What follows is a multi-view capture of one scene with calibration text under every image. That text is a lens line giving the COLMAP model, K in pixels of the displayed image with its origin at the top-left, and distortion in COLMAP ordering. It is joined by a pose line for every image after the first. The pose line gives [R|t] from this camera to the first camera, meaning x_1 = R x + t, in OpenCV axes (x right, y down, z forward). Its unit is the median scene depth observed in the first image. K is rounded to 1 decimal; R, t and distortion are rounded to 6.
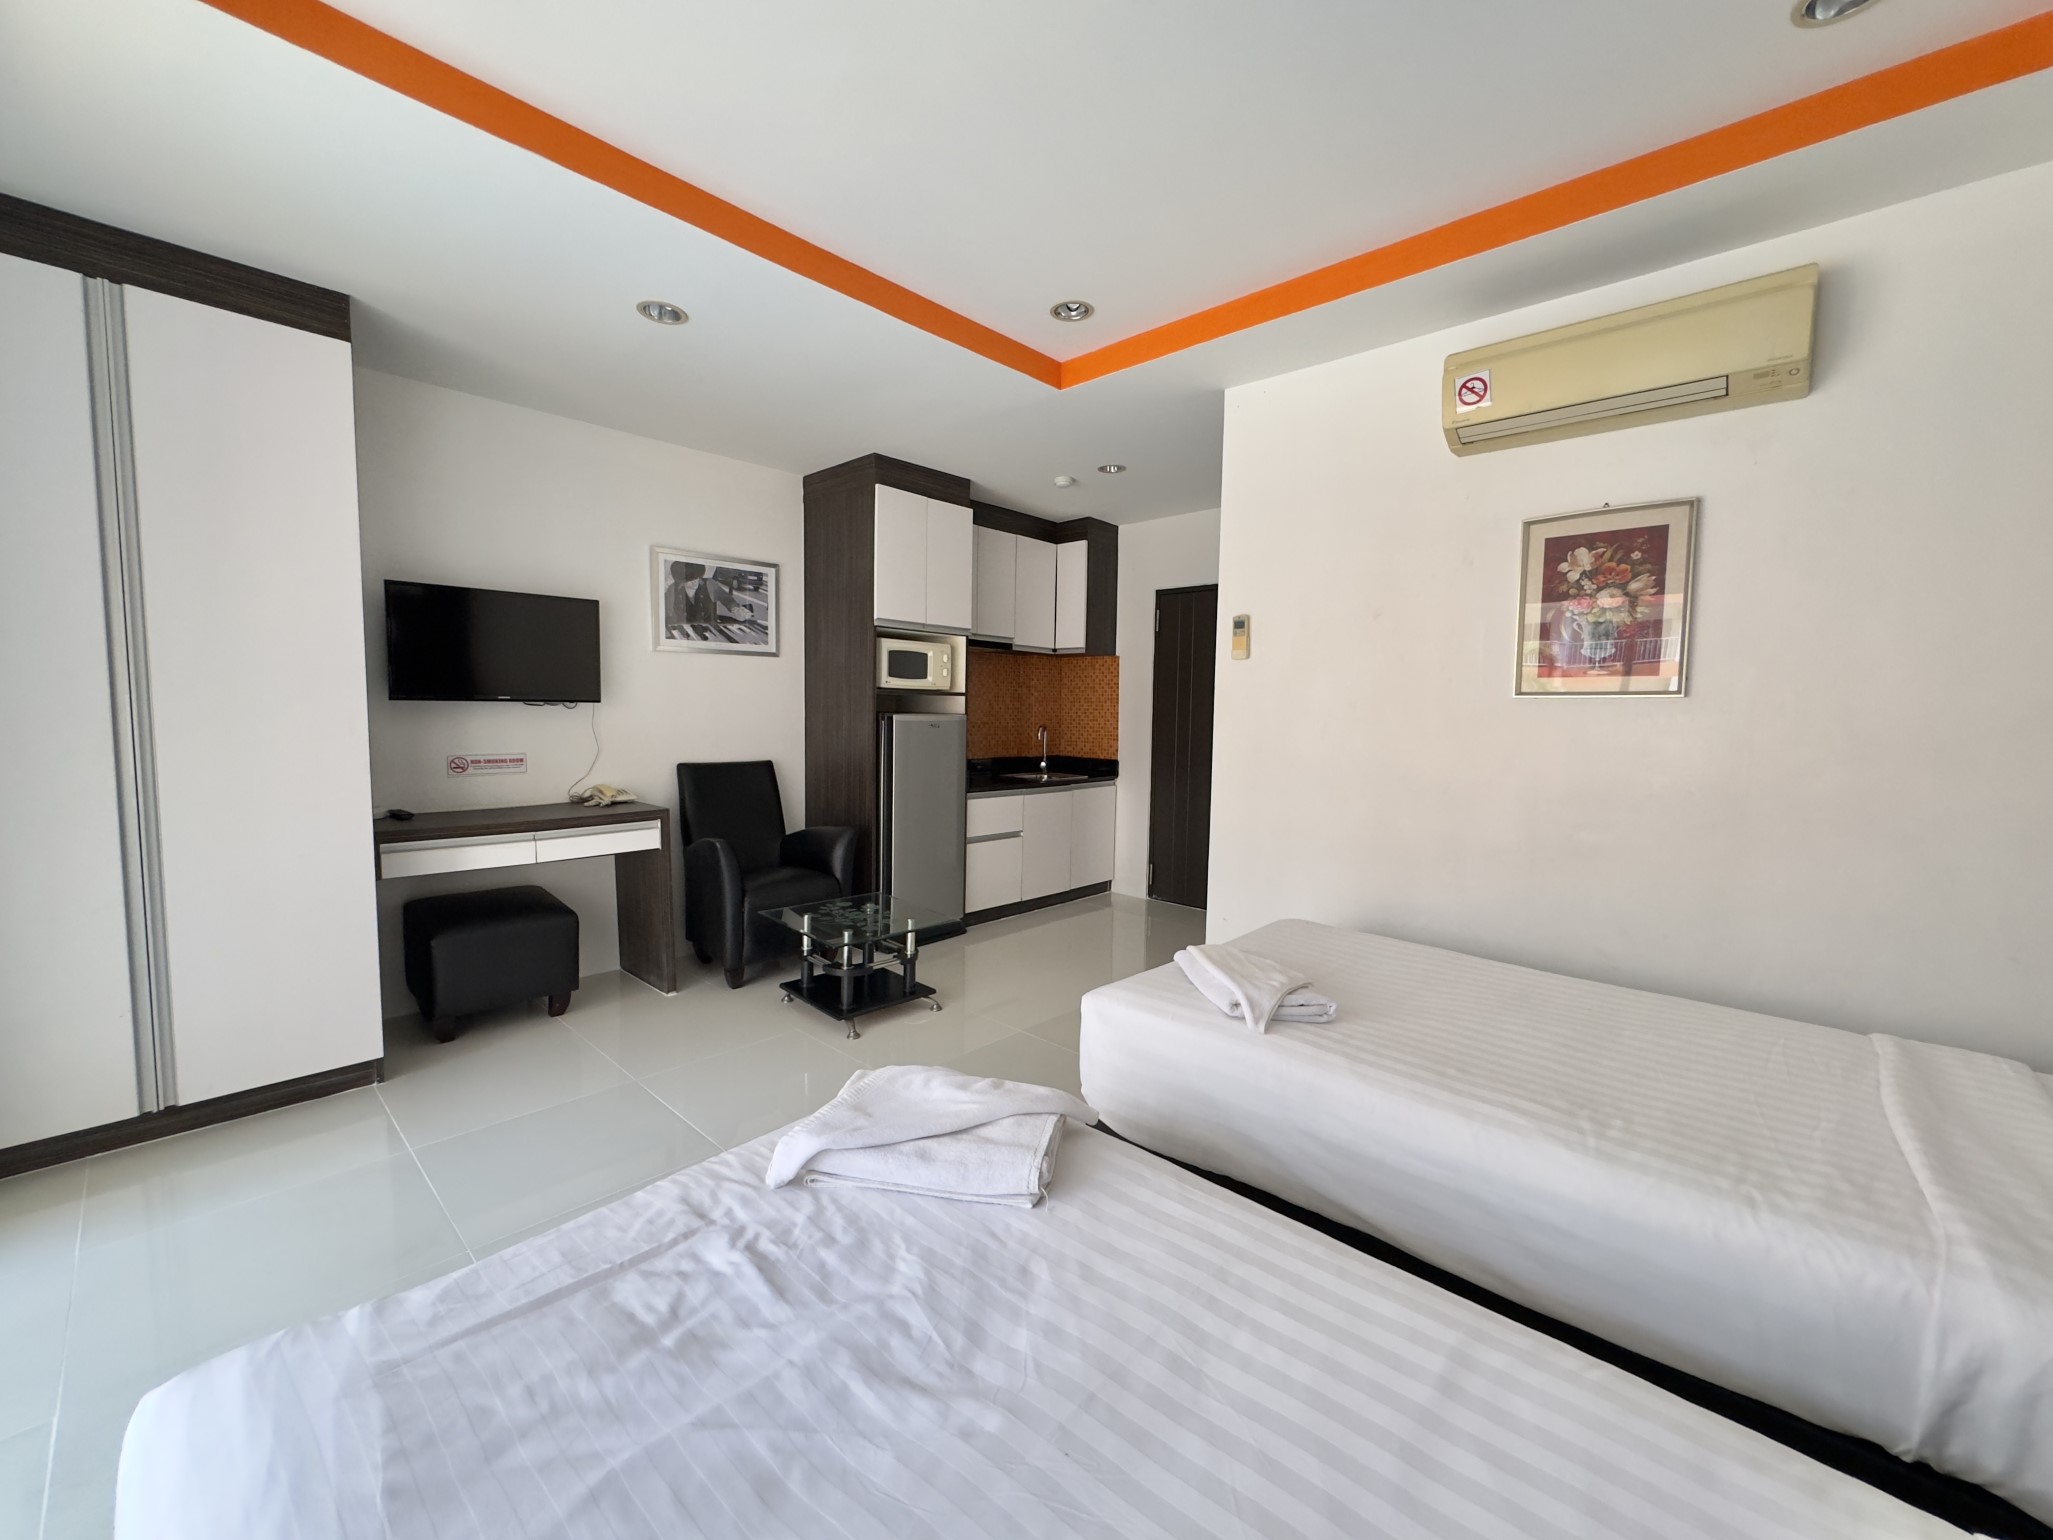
lens RADIAL K [[819.4, 0, 1025.6], [0, 819.4, 768.9], [0, 0, 1]] dist [-0.001795, 0.000203]
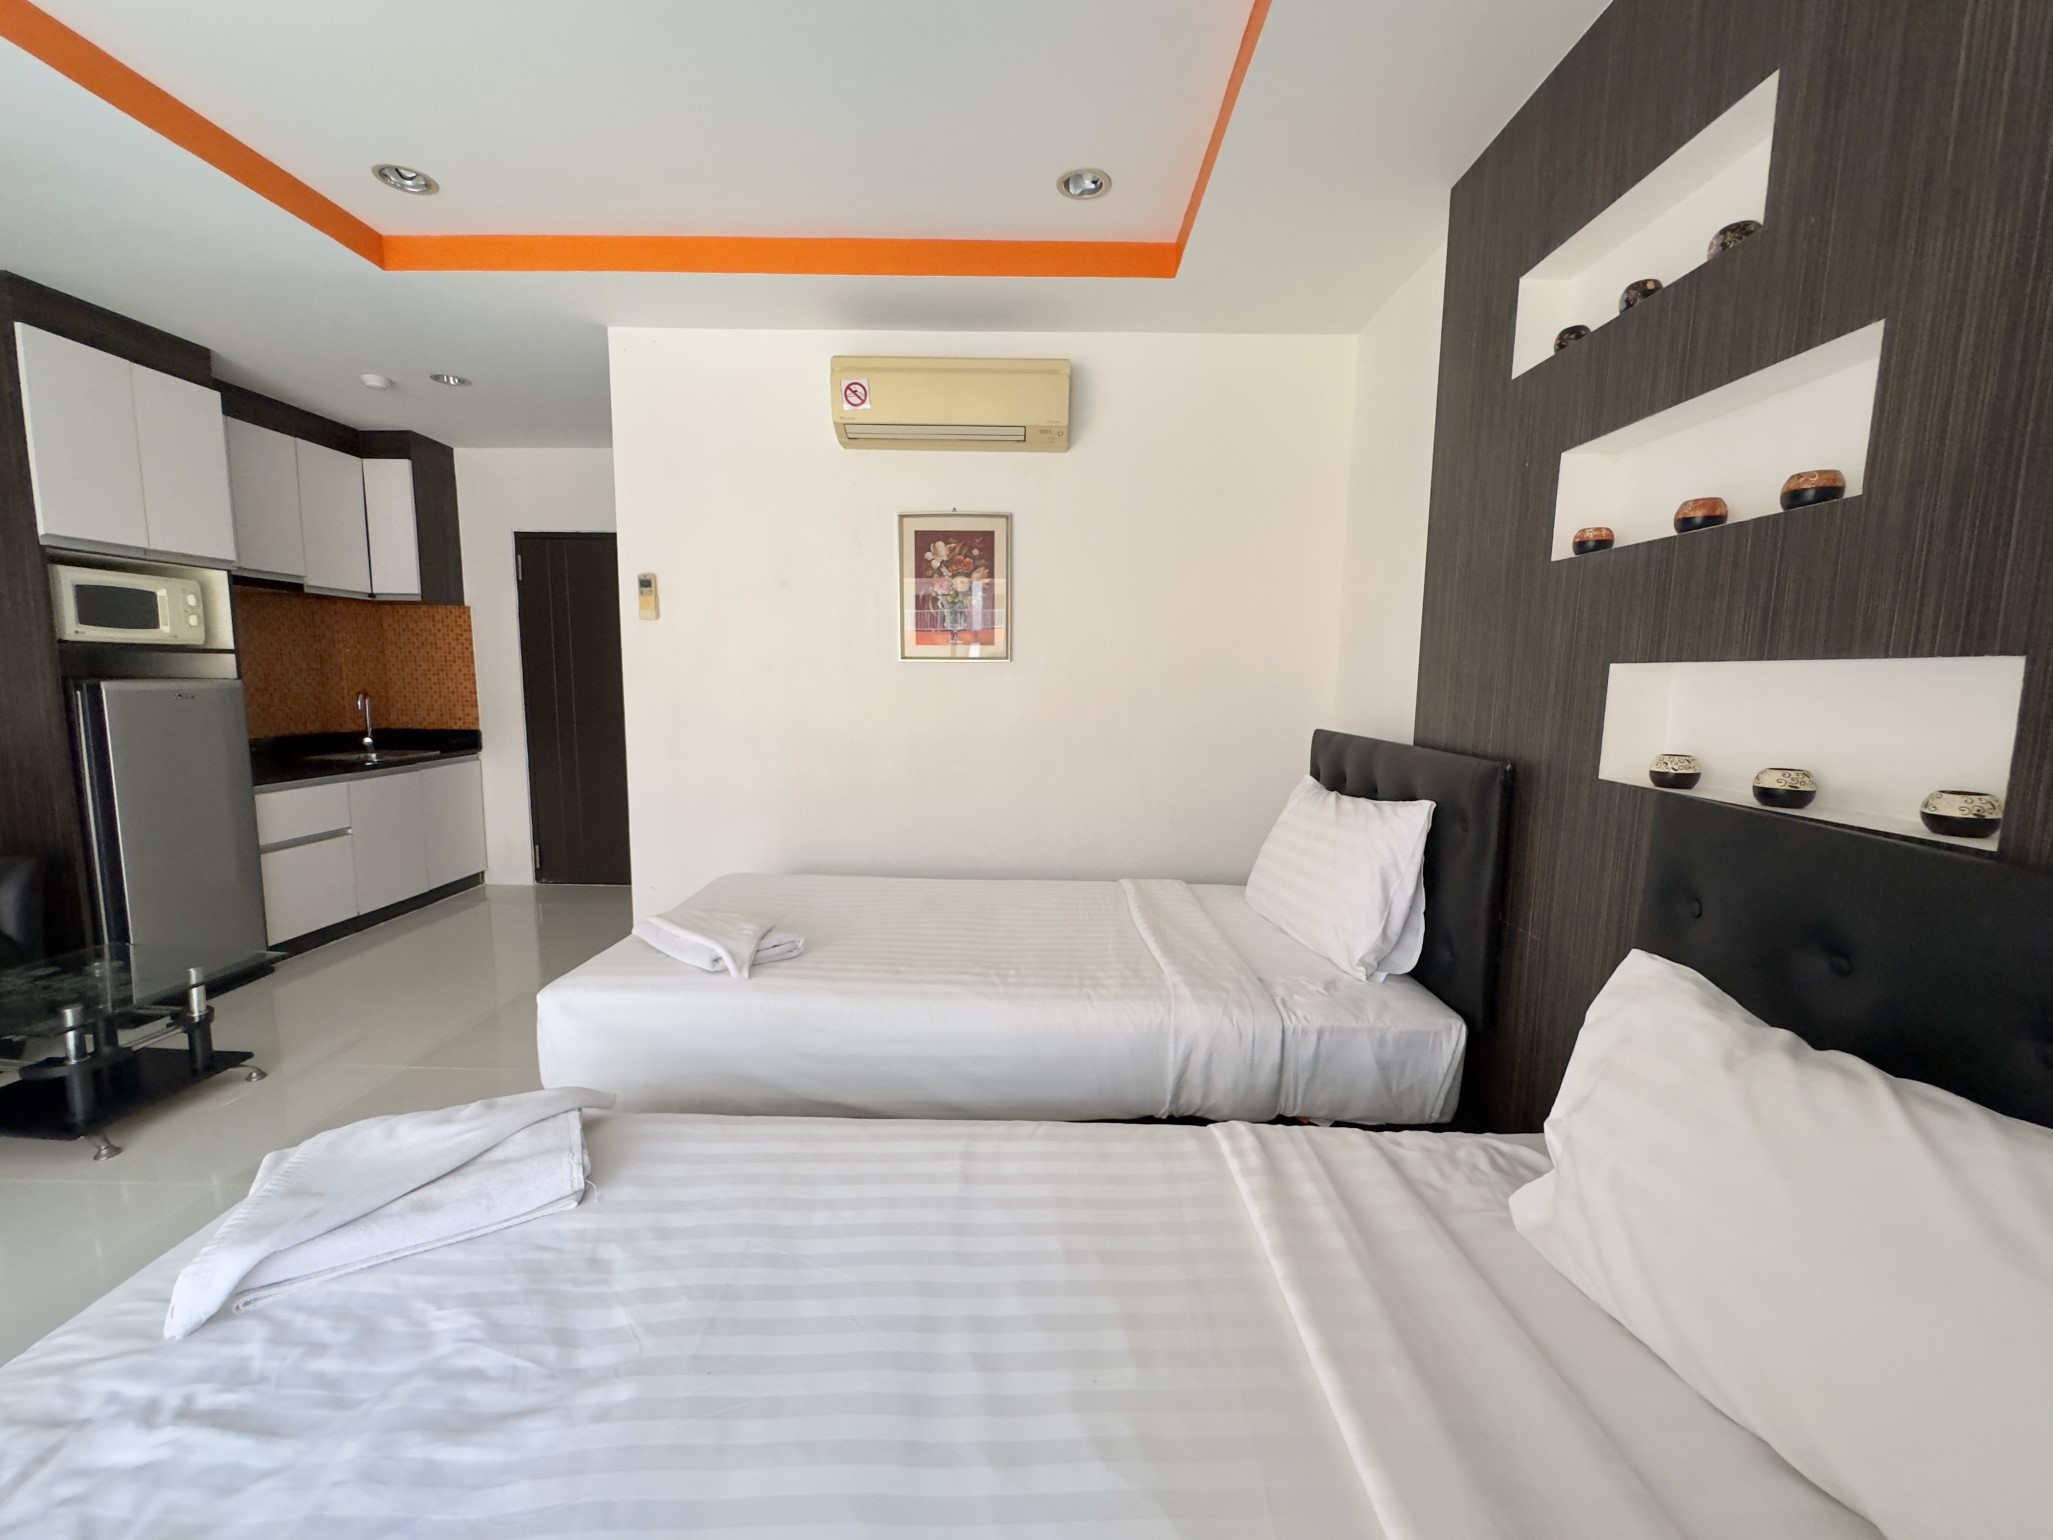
lens RADIAL K [[819.4, 0, 1025.6], [0, 819.4, 768.9], [0, 0, 1]] dist [-0.001795, 0.000203]
pose [[0.738994, -0.086467, 0.668140, -0.060174], [0.050947, 0.996062, 0.072555, -0.004863], [-0.671782, -0.019578, 0.740490, -0.015820]]
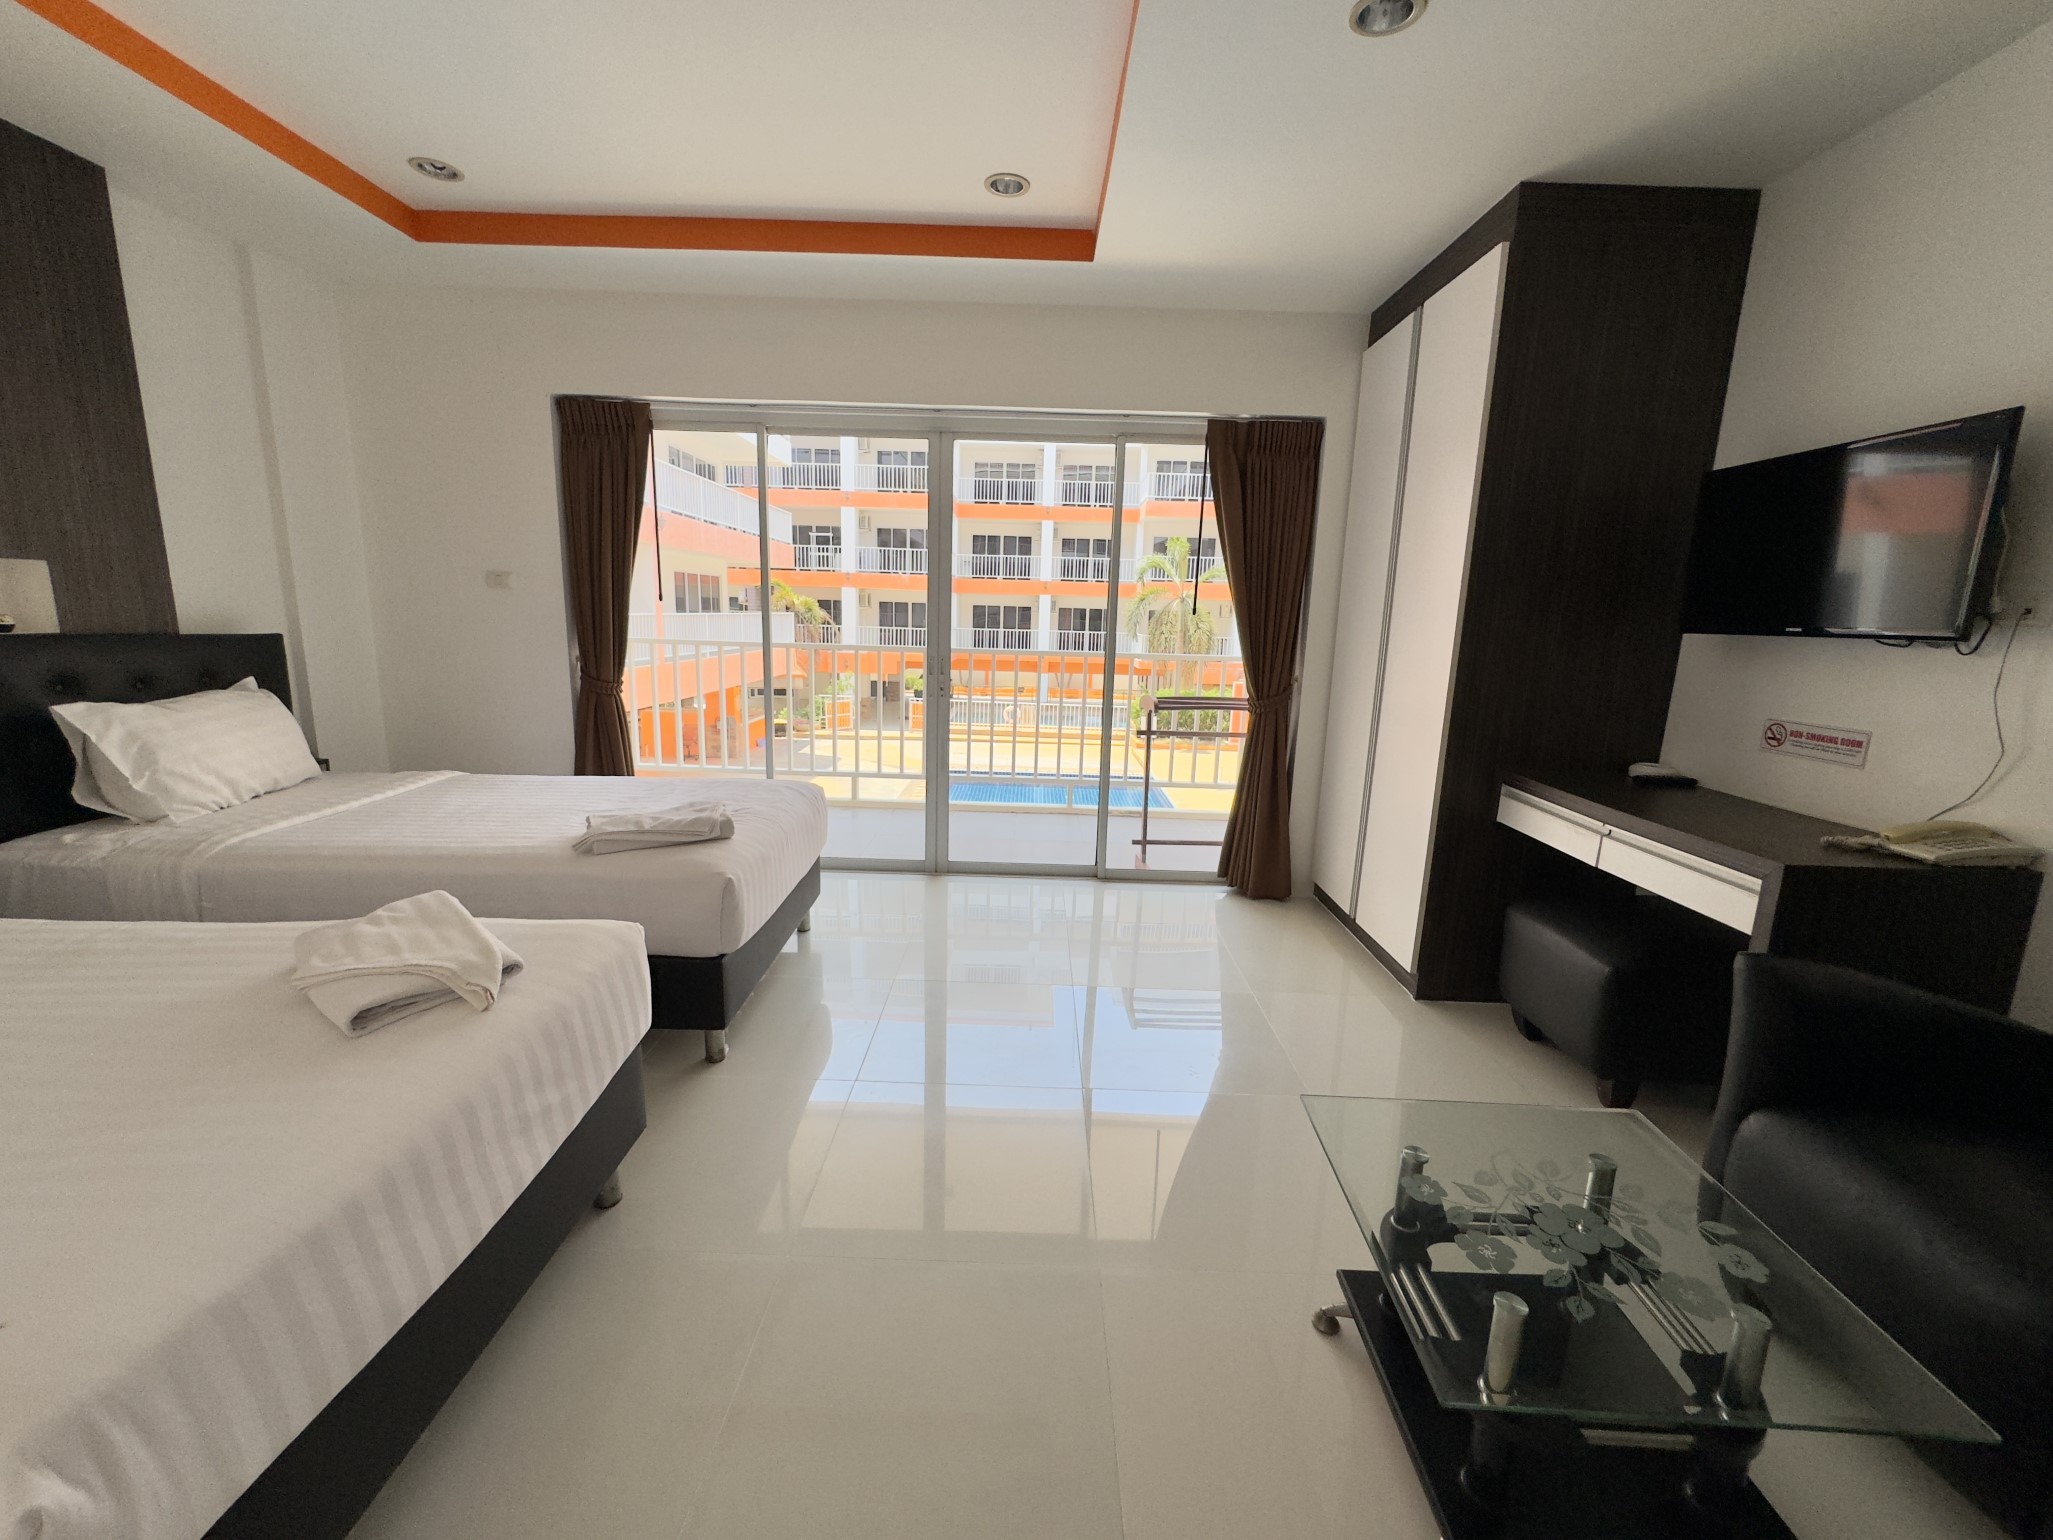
lens RADIAL K [[819.4, 0, 1025.6], [0, 819.4, 768.9], [0, 0, 1]] dist [-0.001795, 0.000203]
pose [[-0.741182, 0.085234, -0.665871, 0.176187], [-0.094645, 0.968731, 0.229351, -0.065548], [0.664599, 0.233012, -0.709939, 0.971871]]
